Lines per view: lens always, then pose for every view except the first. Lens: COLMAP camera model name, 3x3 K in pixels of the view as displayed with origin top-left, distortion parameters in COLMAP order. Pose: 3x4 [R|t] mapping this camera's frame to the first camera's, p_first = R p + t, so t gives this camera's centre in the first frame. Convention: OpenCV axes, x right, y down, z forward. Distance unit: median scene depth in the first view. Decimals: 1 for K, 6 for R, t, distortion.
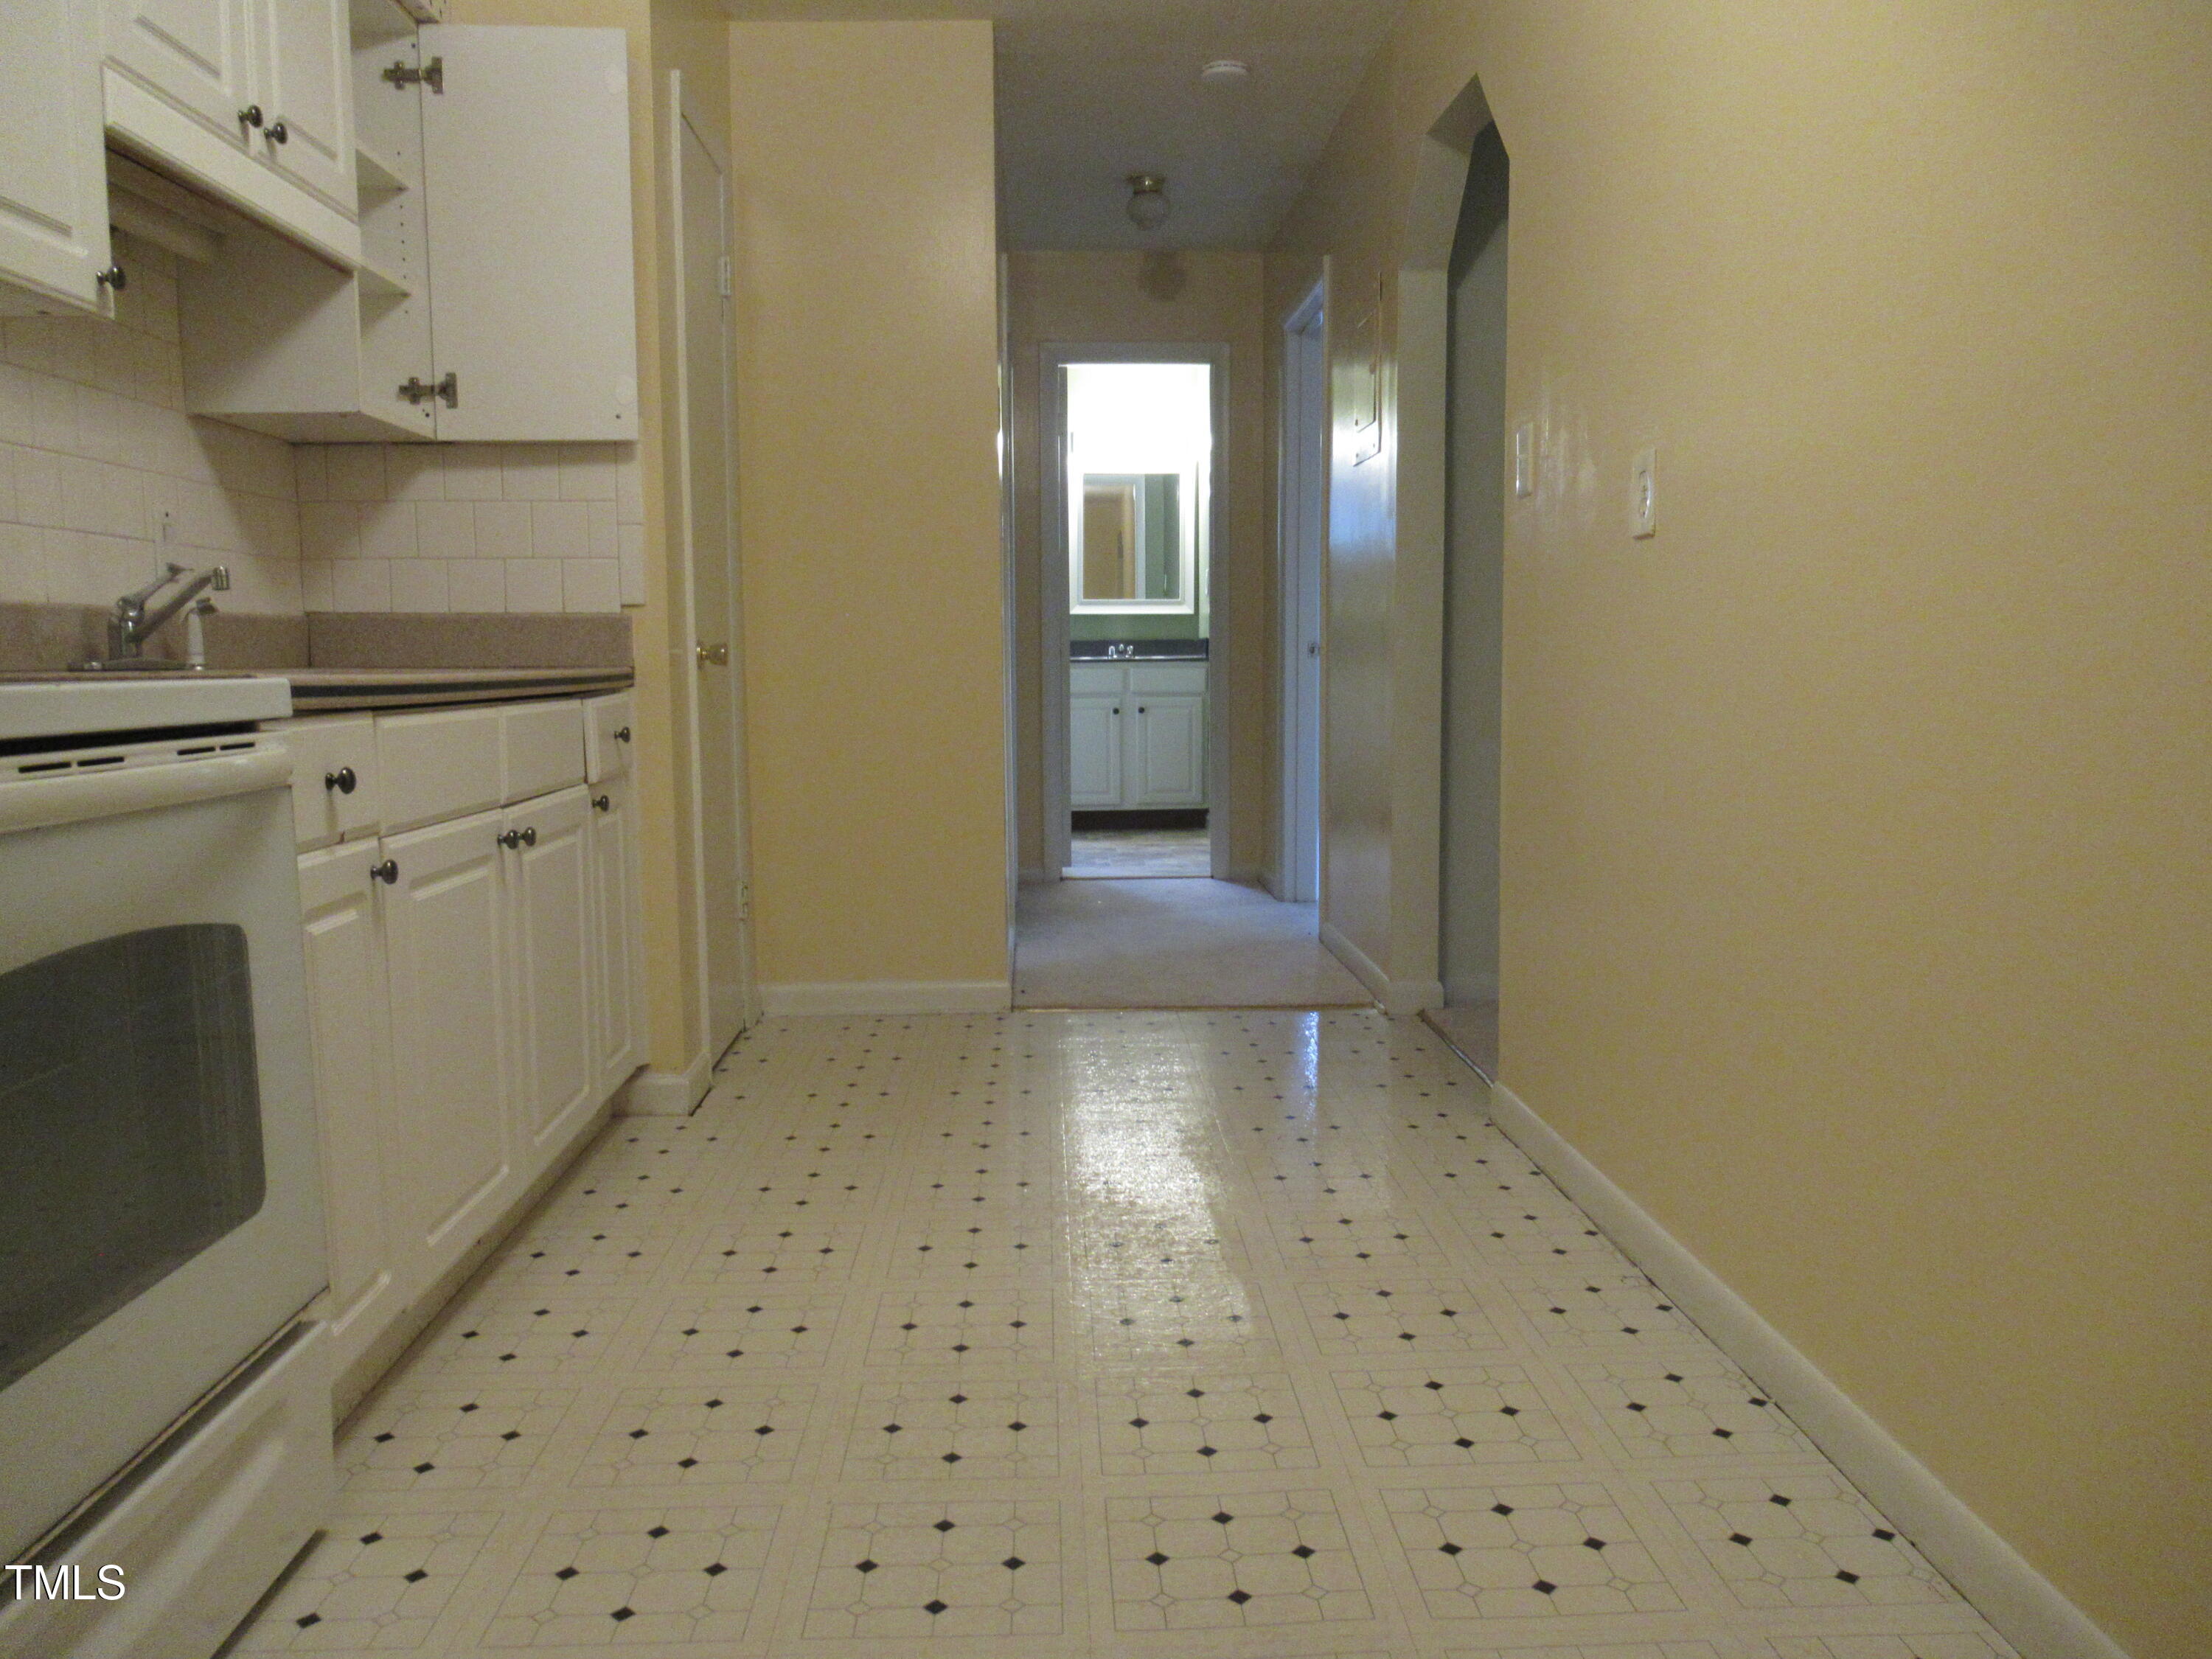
lens RADIAL K [[1641.6, 0, 1109.7], [0, 1641.6, 841.6], [0, 0, 1]] dist [-0.025759, 0.007059]
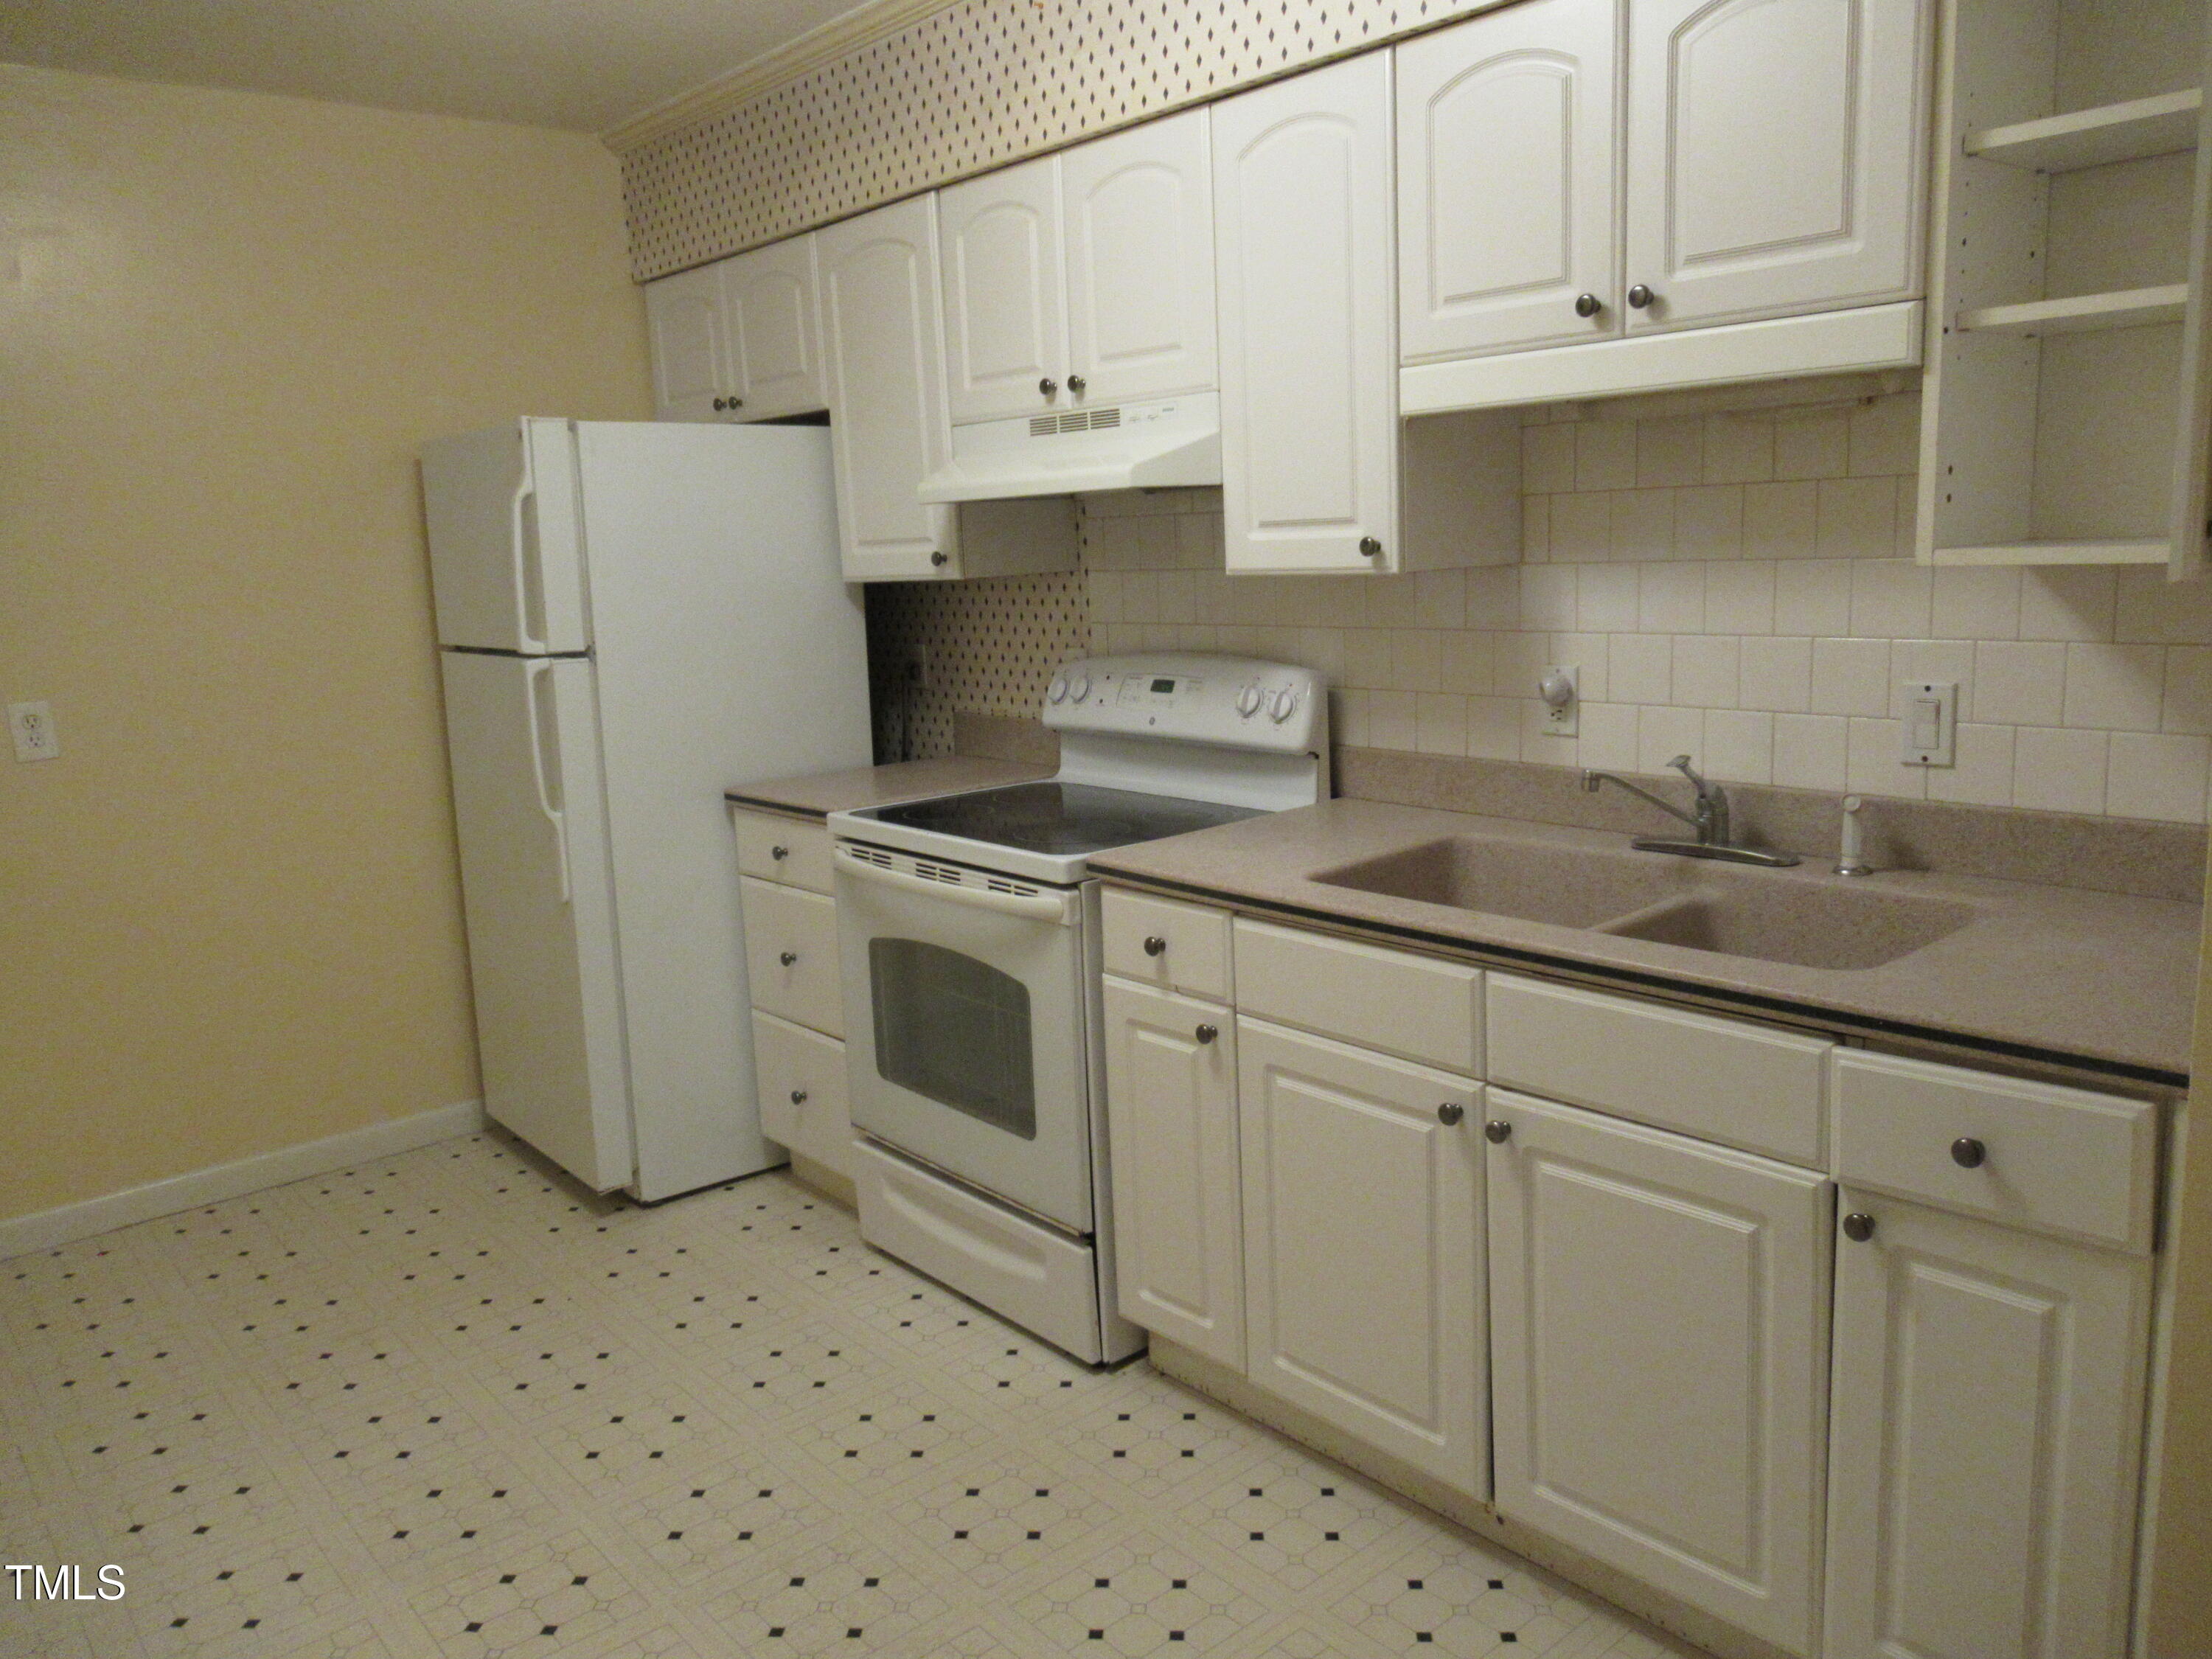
lens RADIAL K [[1641.6, 0, 1099.1], [0, 1641.6, 831.6], [0, 0, 1]] dist [-0.025759, 0.007059]
pose [[-0.789254, 0.157208, -0.593602, 0.246521], [-0.014197, 0.961744, 0.273582, -0.338340], [0.613903, 0.224353, -0.756828, 1.336089]]
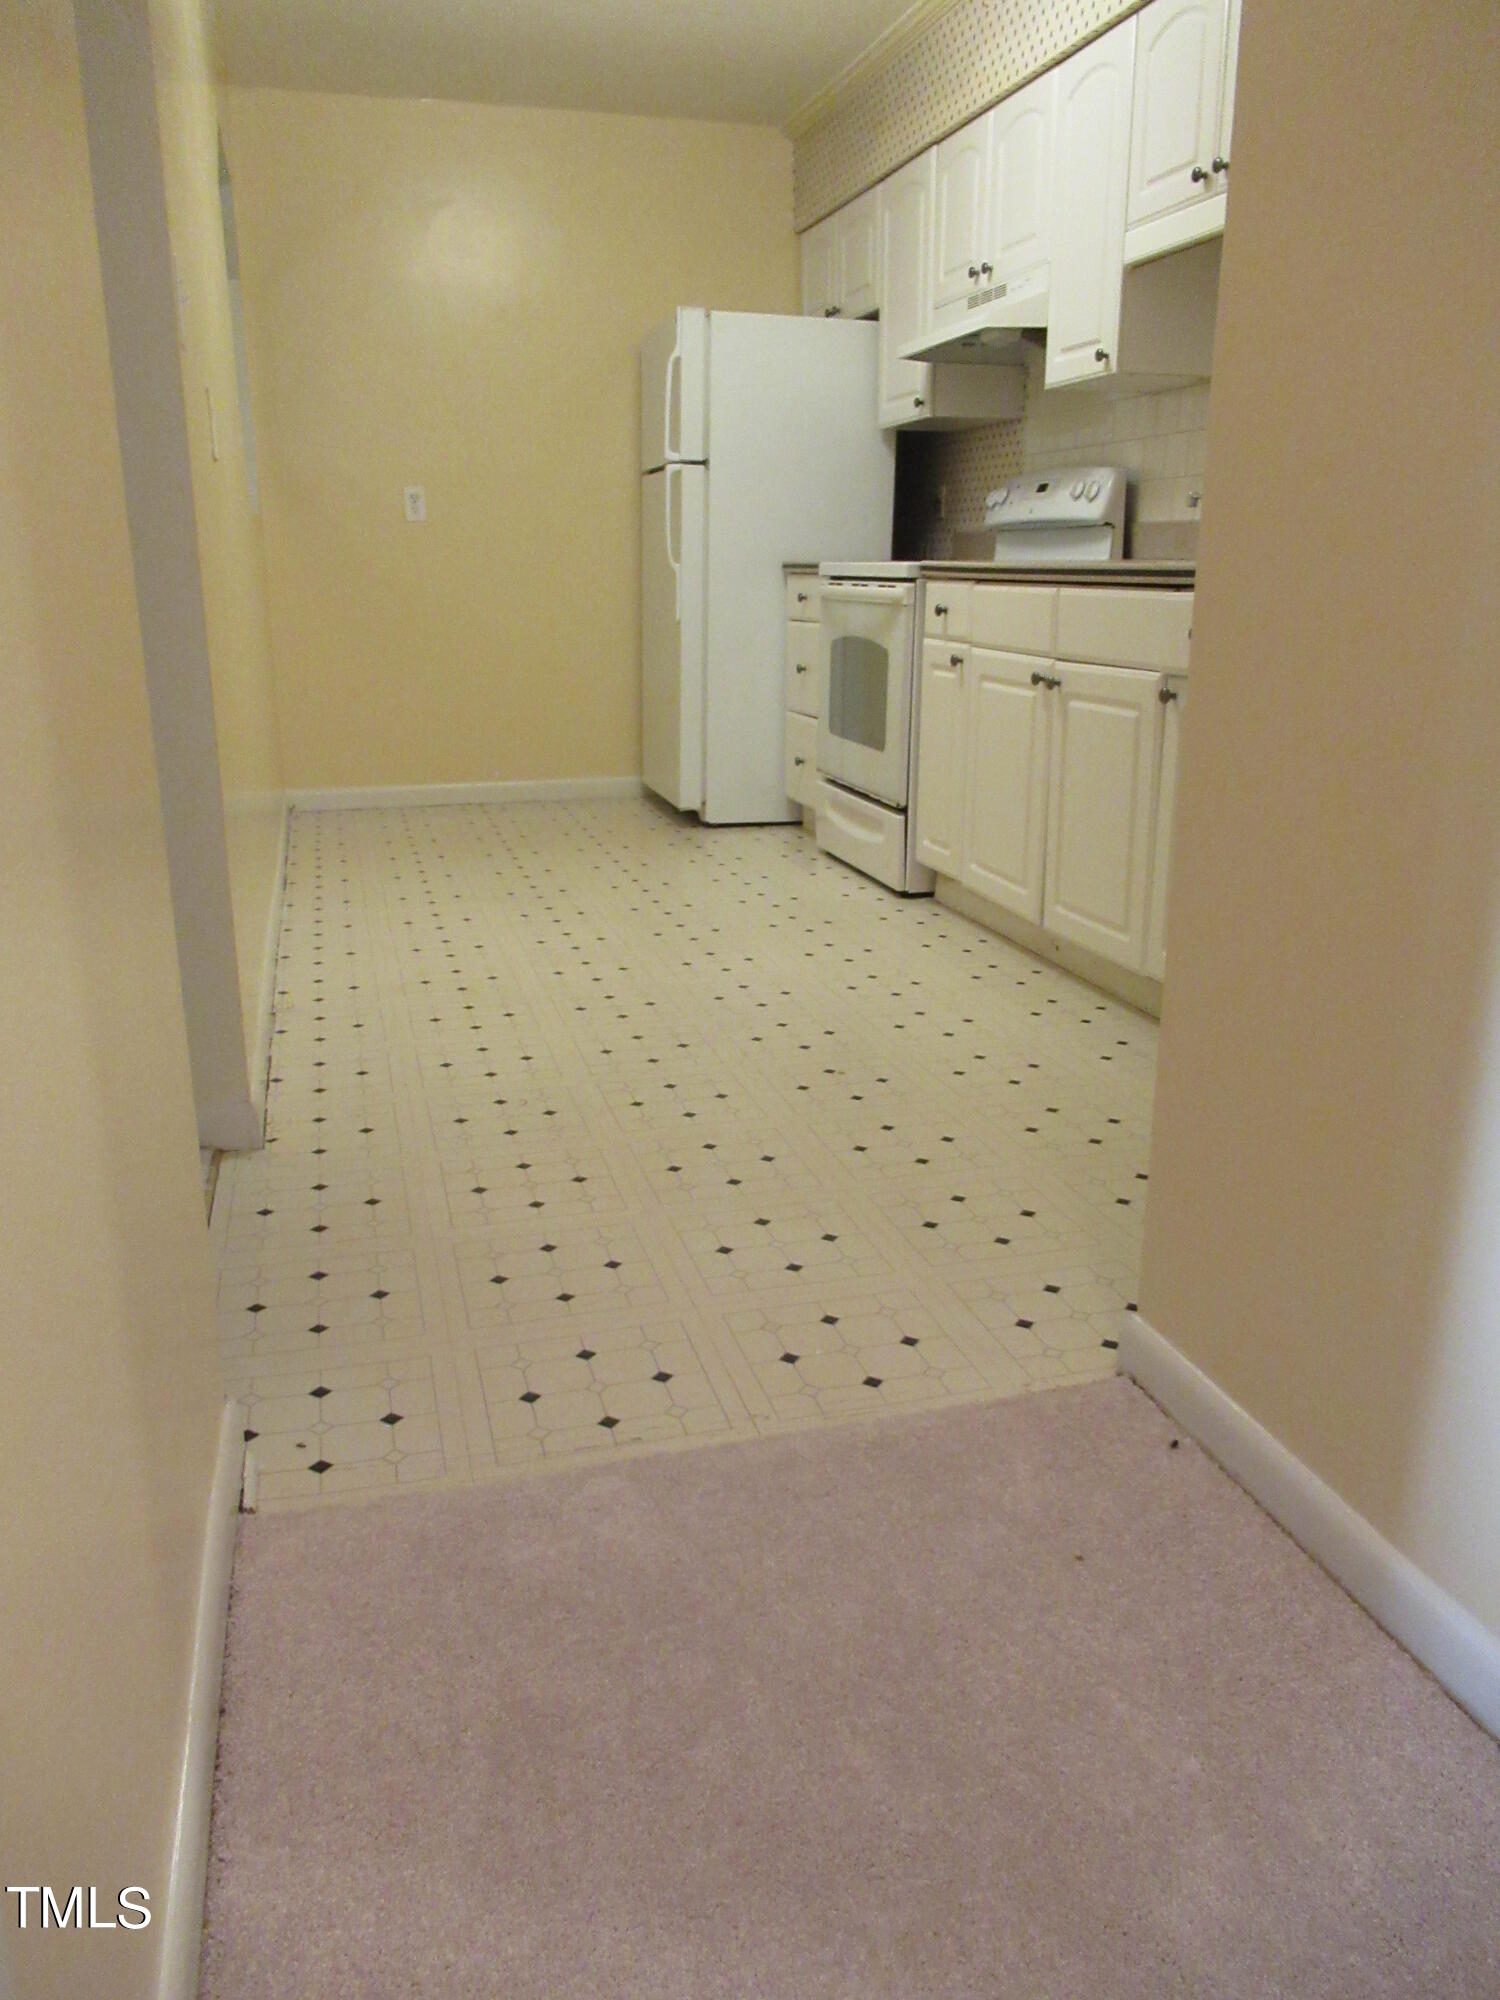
lens RADIAL K [[1484.2, 0, 734.2], [0, 1484.2, 1005.3], [0, 0, 1]] dist [-0.025759, 0.007059]
pose [[-0.975966, 0.073203, -0.205262, 0.178544], [-0.013149, 0.920397, 0.390763, -0.220884], [0.217527, 0.384070, -0.897314, 2.001679]]
